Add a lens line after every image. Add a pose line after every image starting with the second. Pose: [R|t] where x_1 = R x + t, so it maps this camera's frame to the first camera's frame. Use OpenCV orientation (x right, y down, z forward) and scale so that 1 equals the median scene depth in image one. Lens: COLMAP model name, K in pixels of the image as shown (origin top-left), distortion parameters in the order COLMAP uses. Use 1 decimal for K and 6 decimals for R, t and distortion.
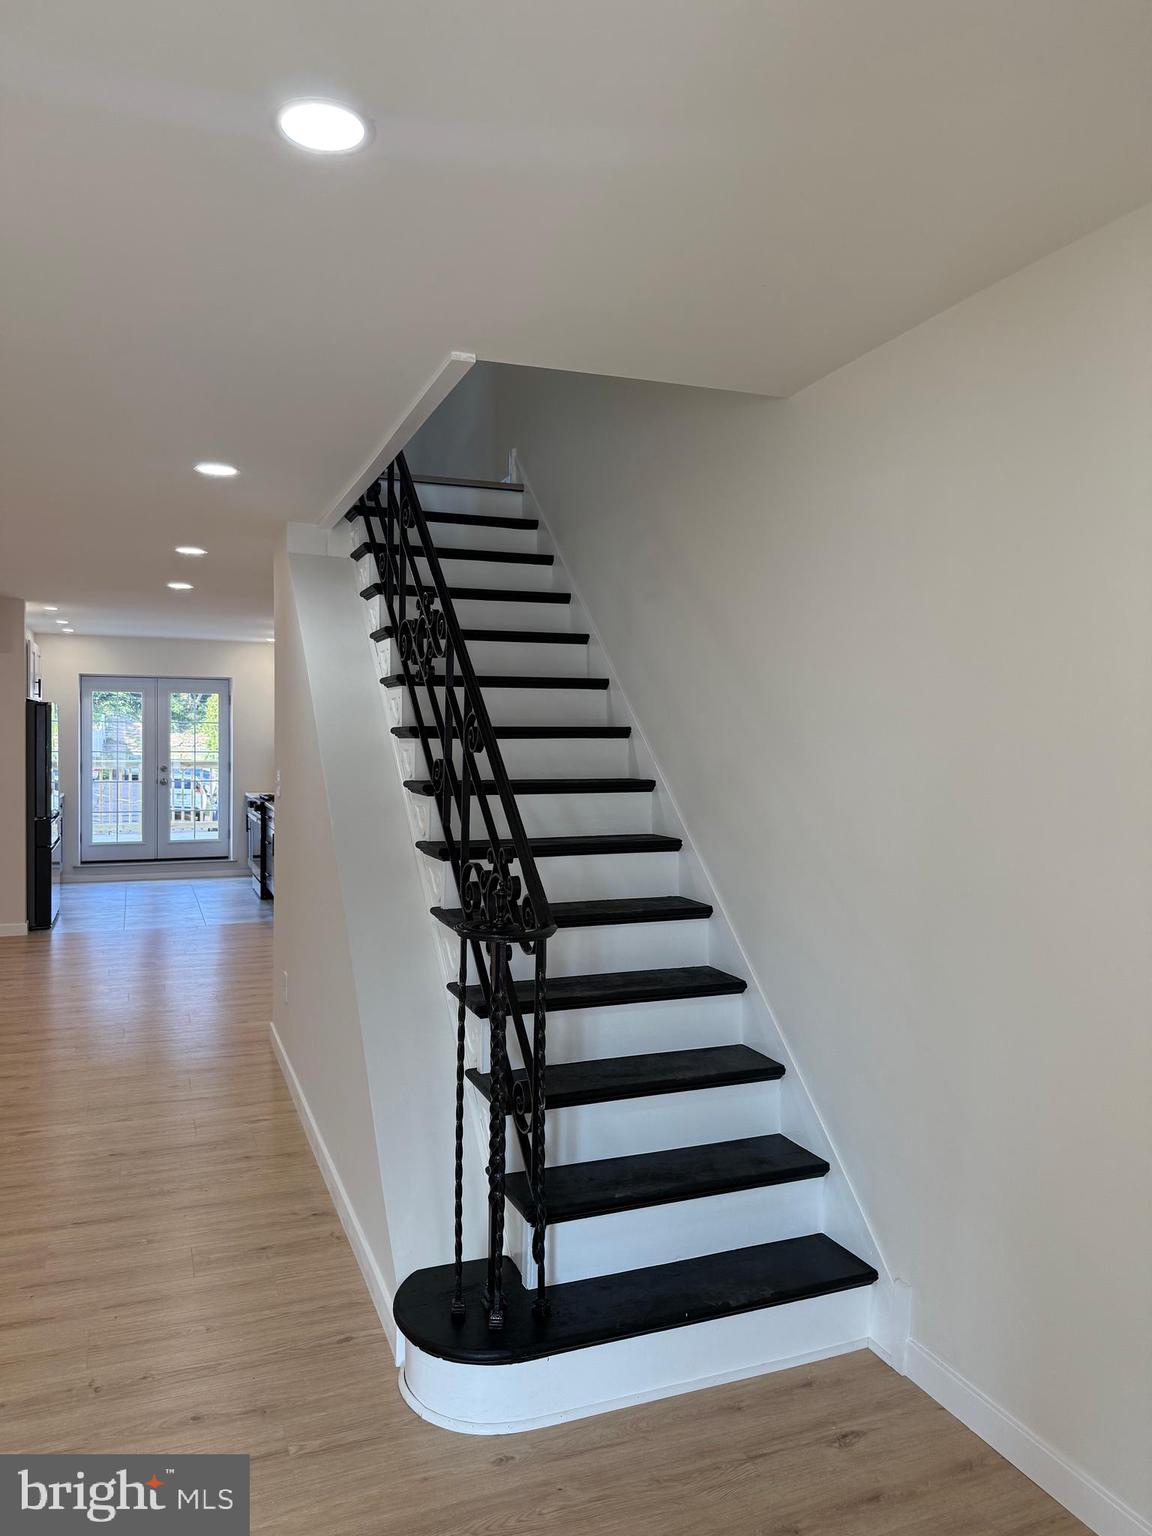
lens RADIAL K [[1081.9, 0, 587.5], [0, 1081.9, 760.4], [0, 0, 1]] dist [0.044986, -0.063208]
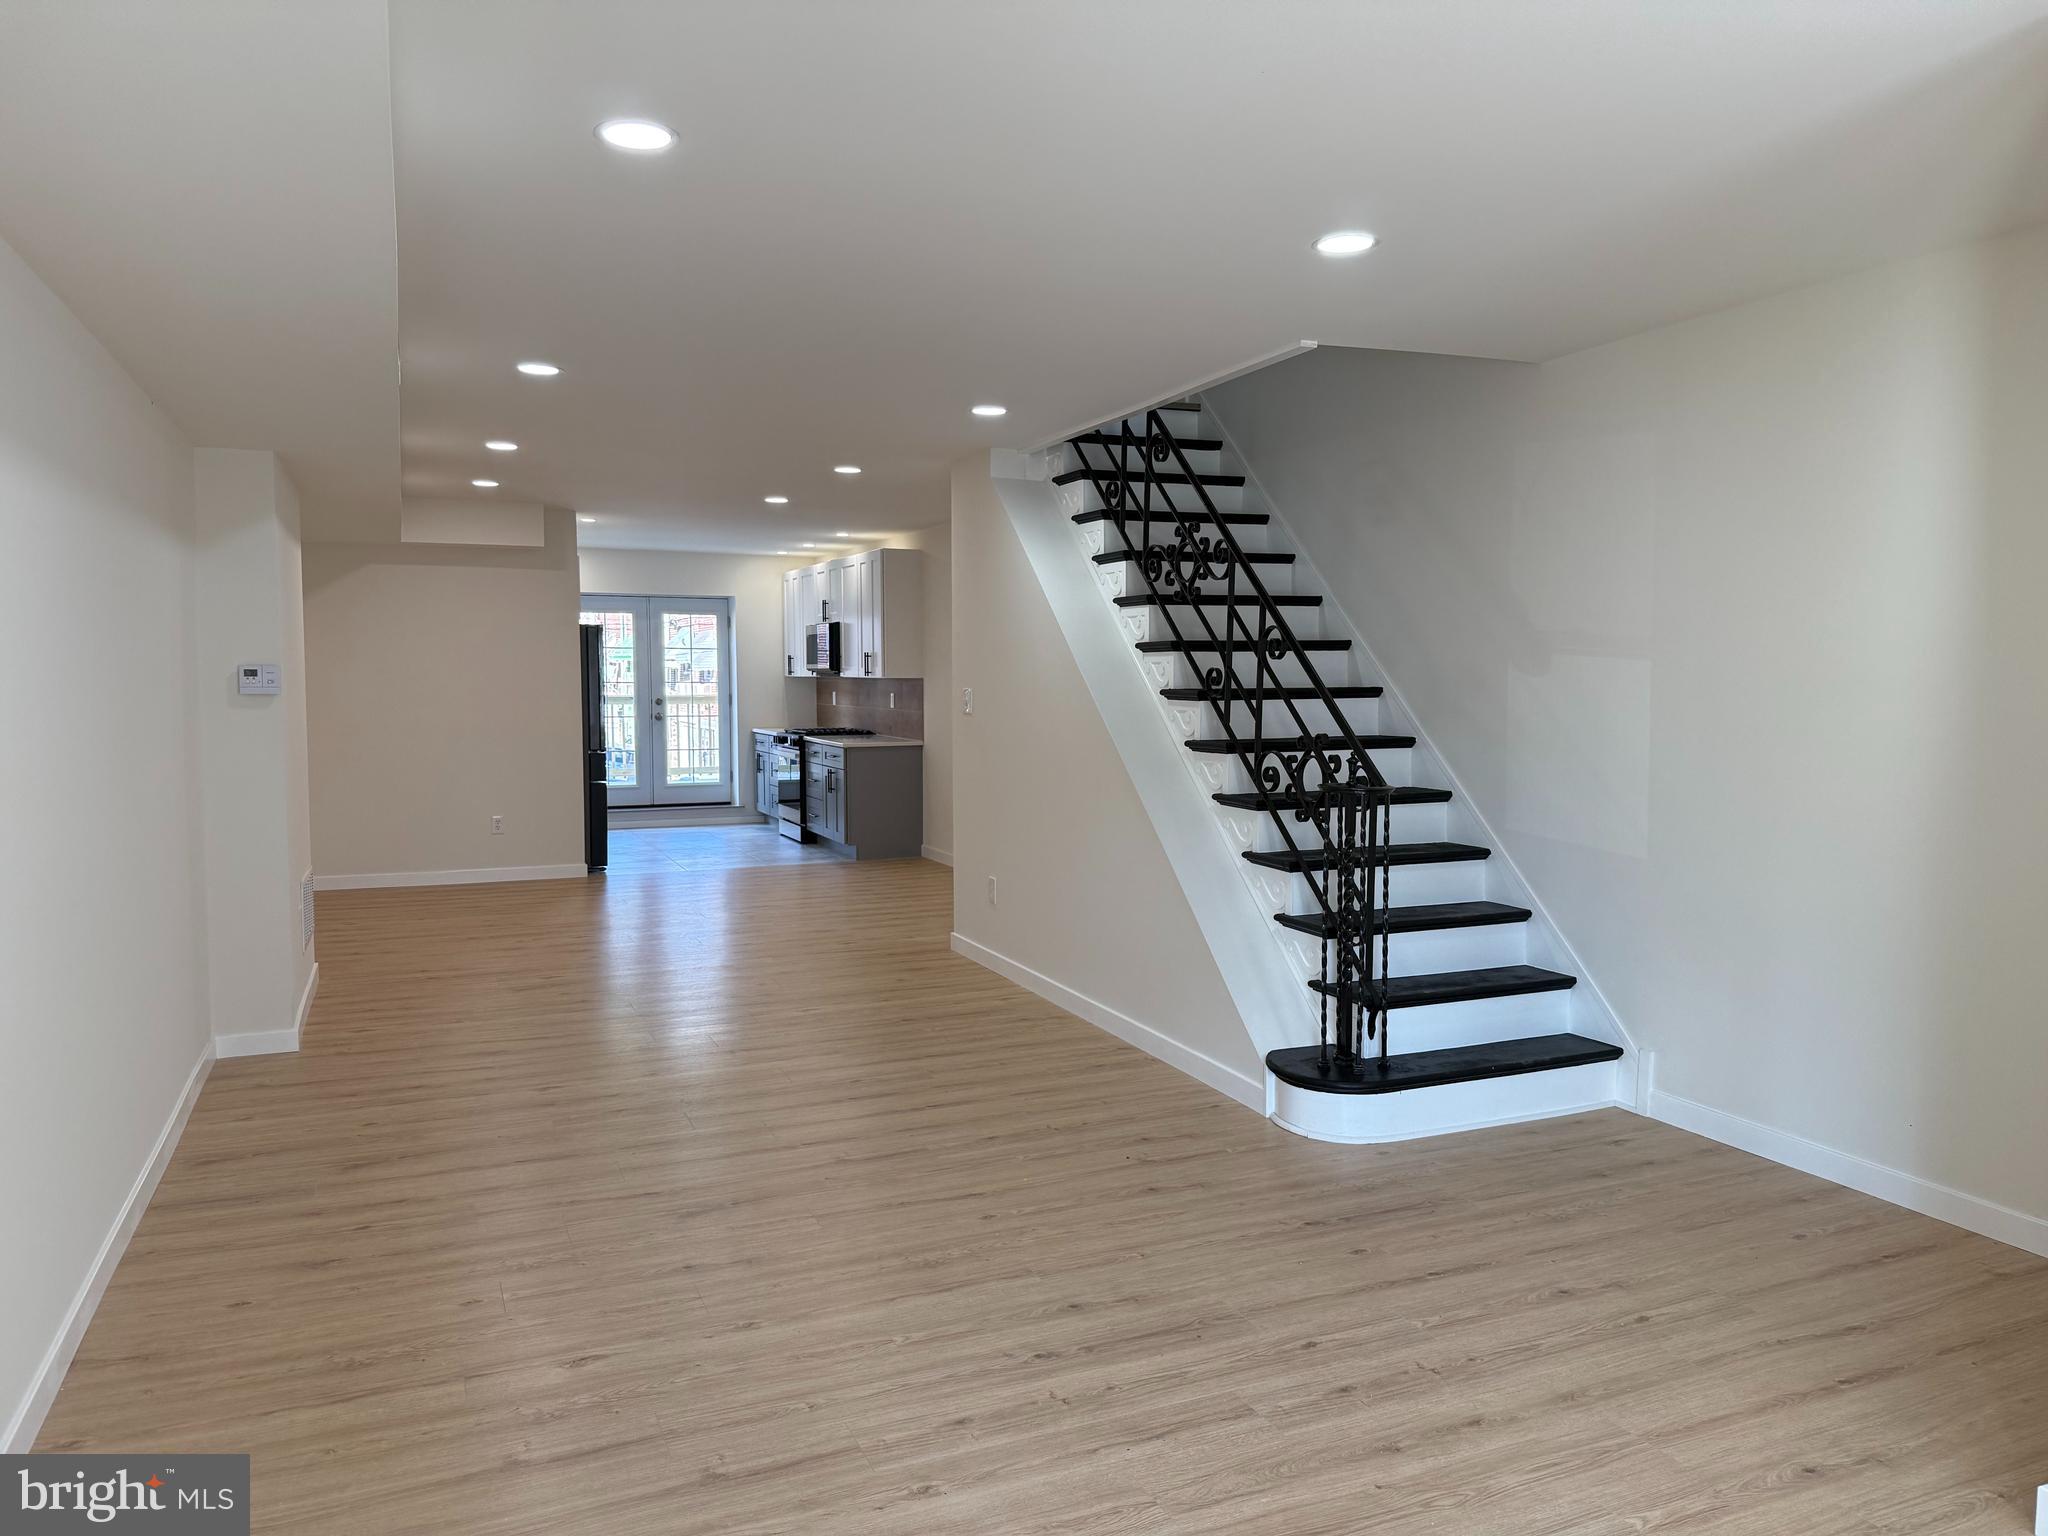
lens RADIAL K [[1442.6, 0, 1037.6], [0, 1442.6, 780.0], [0, 0, 1]] dist [0.044986, -0.063208]
pose [[0.999726, -0.009239, 0.021511, -0.260318], [0.008071, 0.998520, 0.053784, 0.024189], [-0.021976, -0.053596, 0.998321, -0.392783]]
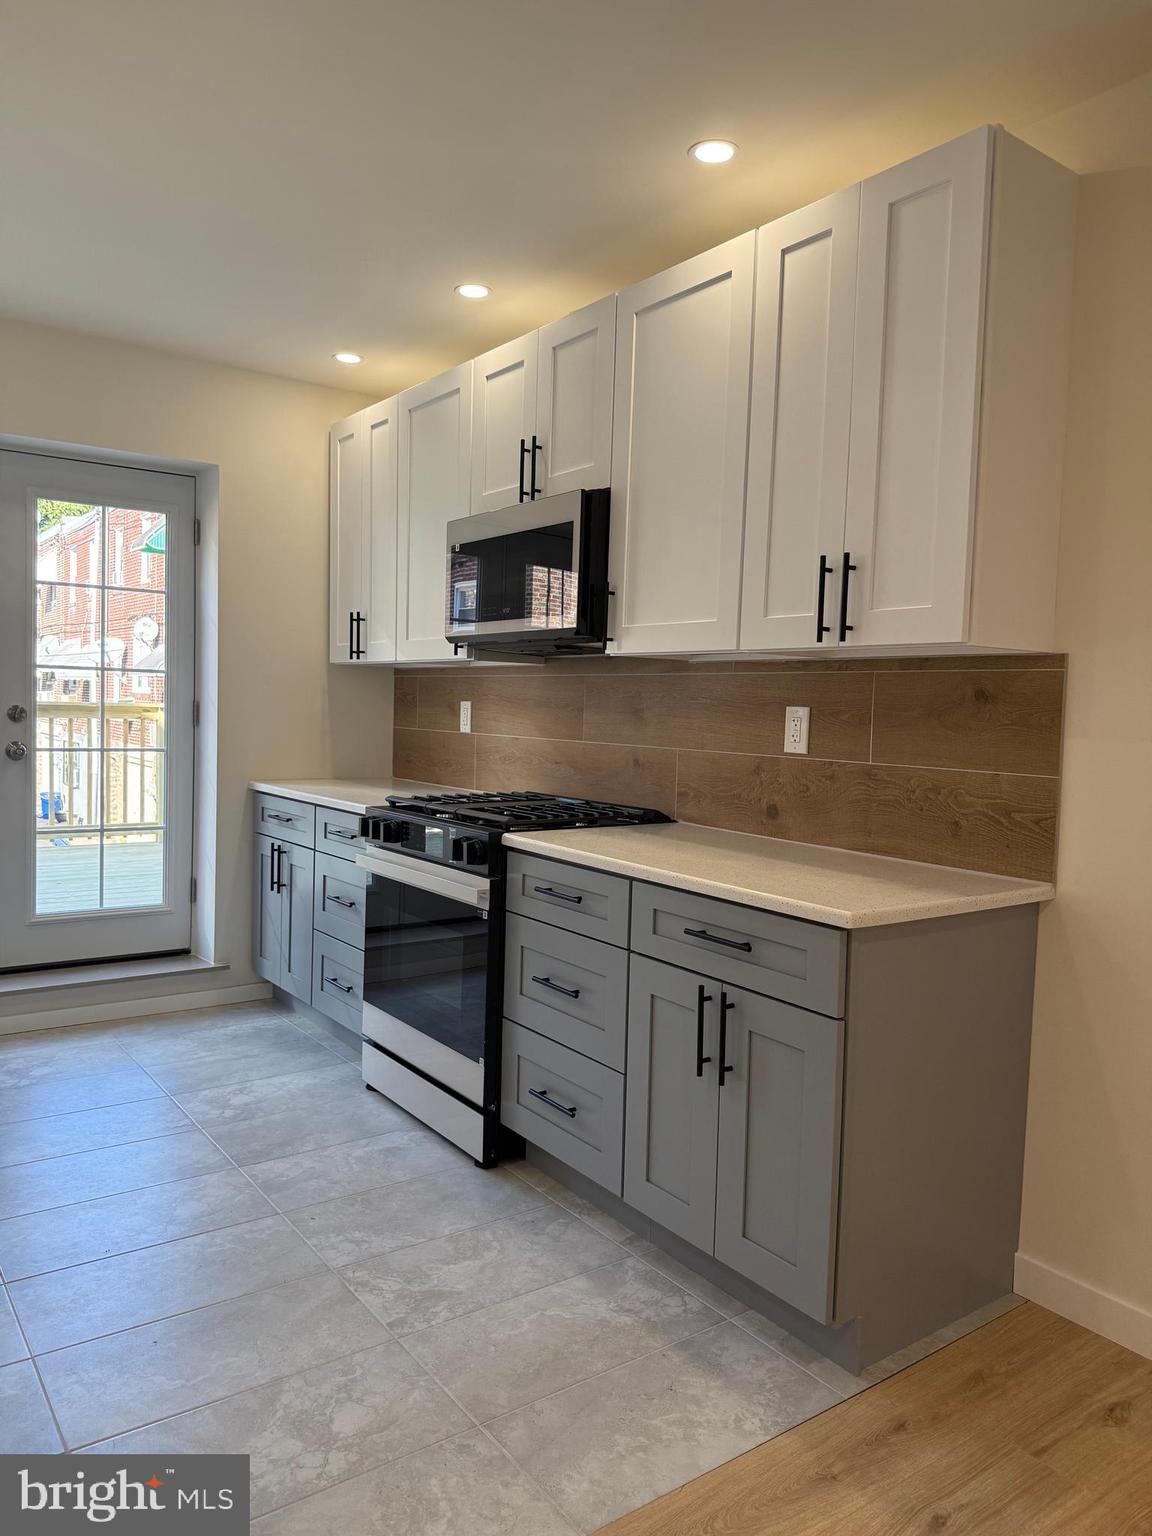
lens RADIAL K [[1081.9, 0, 568.5], [0, 1081.9, 769.4], [0, 0, 1]] dist [0.044986, -0.063208]
pose [[0.971991, 0.009275, 0.234833, -0.696078], [-0.019081, 0.999037, 0.039520, 0.019618], [-0.234240, -0.042894, 0.971232, 1.435593]]
